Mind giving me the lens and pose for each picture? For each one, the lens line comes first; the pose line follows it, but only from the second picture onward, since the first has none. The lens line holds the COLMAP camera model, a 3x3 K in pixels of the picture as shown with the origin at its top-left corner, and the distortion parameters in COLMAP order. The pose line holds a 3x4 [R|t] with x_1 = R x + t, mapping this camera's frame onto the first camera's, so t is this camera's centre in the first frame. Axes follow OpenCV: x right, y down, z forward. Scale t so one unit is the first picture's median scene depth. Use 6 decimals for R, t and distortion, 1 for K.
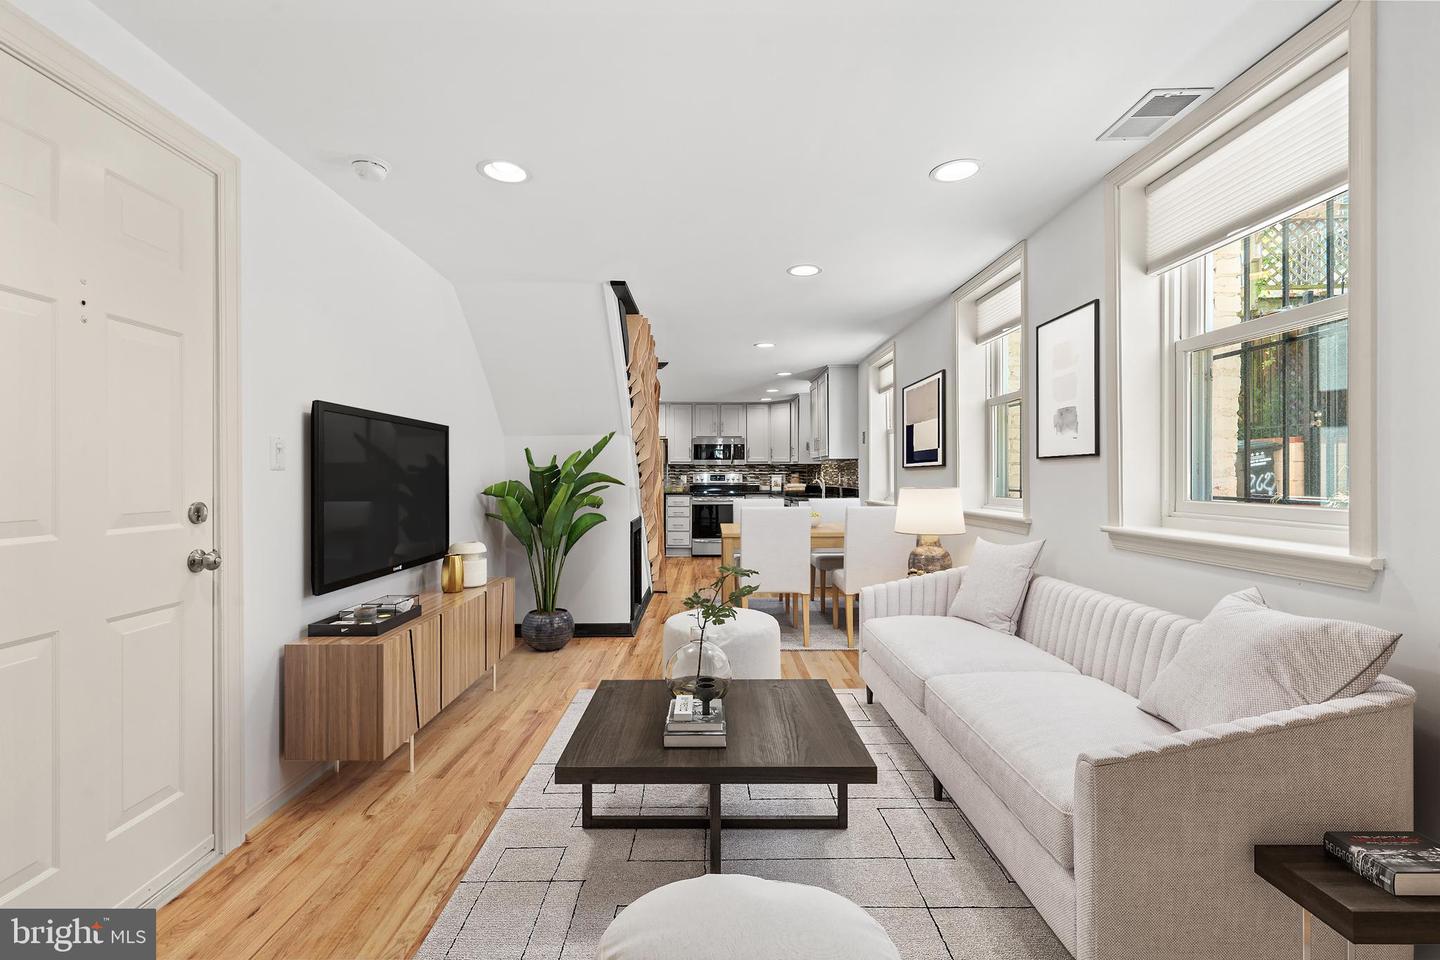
lens RADIAL K [[655.4, 0, 721.2], [0, 655.4, 480.2], [0, 0, 1]] dist [-0.004425, -0.000033]
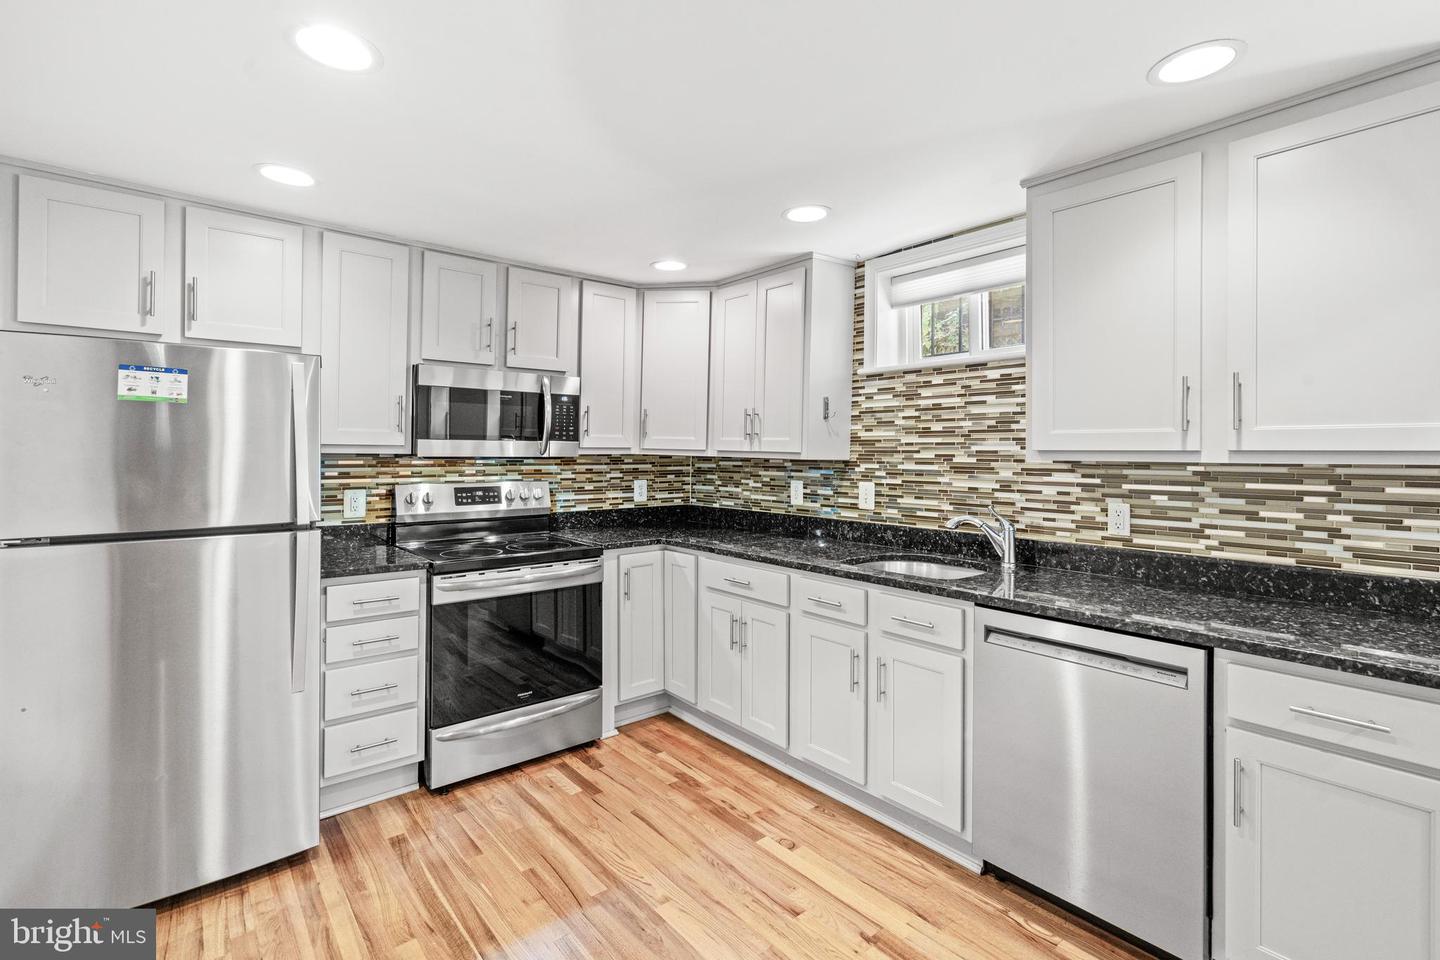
lens RADIAL K [[655.4, 0, 704.4], [0, 655.4, 456.8], [0, 0, 1]] dist [-0.004425, -0.000033]
pose [[0.770117, 0.005849, 0.637876, -0.126446], [-0.012369, 0.999907, 0.005765, -0.026240], [-0.637783, -0.012330, 0.770117, 0.698471]]
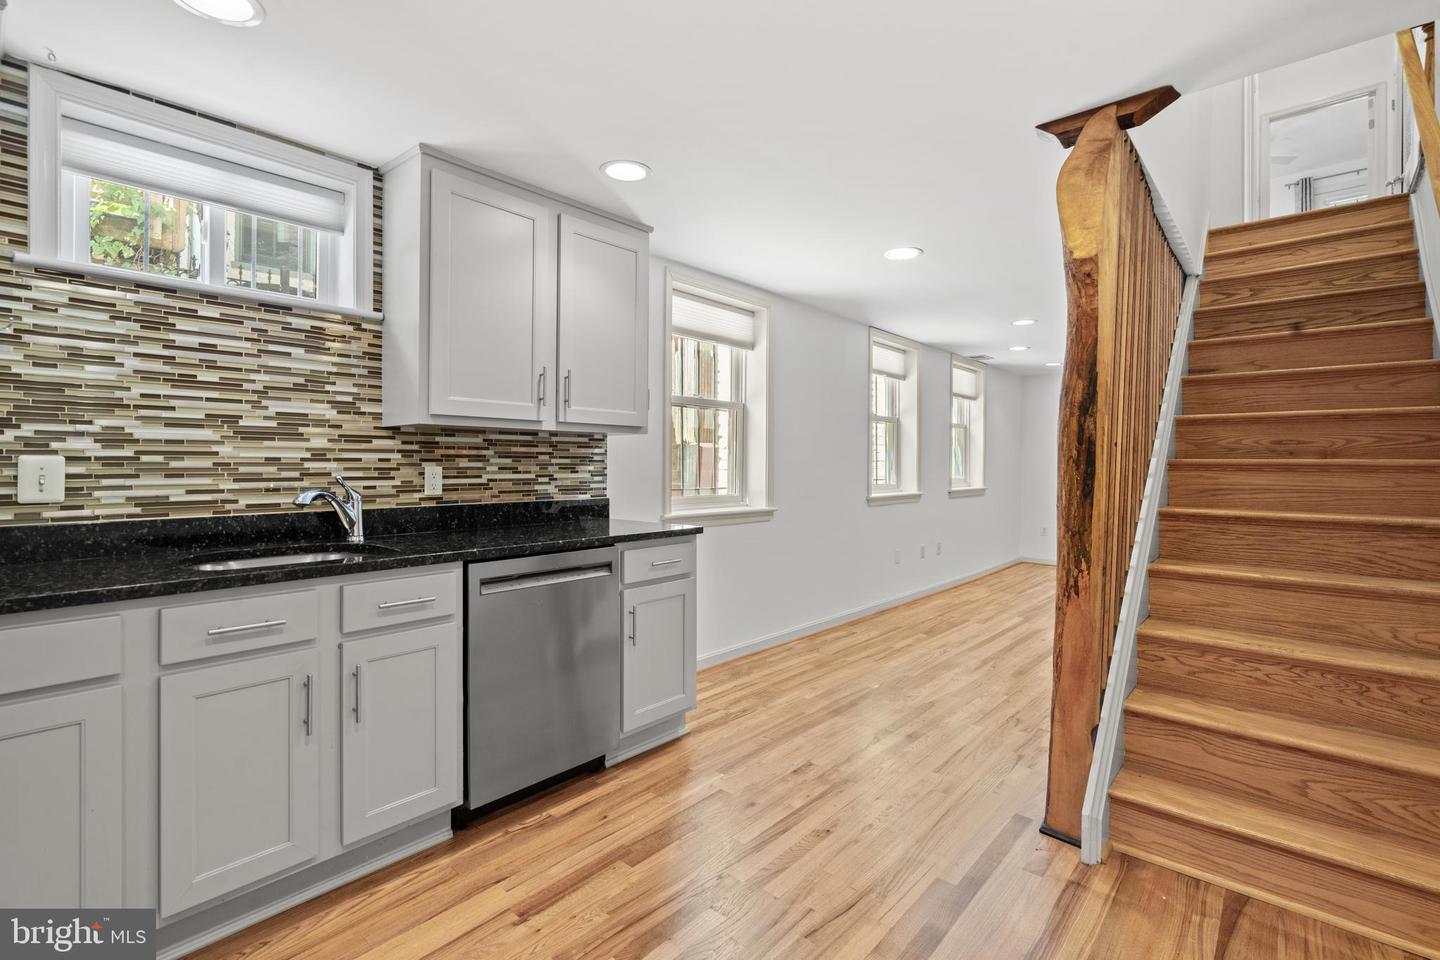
lens RADIAL K [[655.4, 0, 725.1], [0, 655.4, 476.4], [0, 0, 1]] dist [-0.004425, -0.000033]
pose [[-0.762875, -0.002278, 0.646542, -0.124531], [0.003825, 0.999960, 0.008036, -0.007886], [-0.646535, 0.008603, -0.762836, 0.909645]]
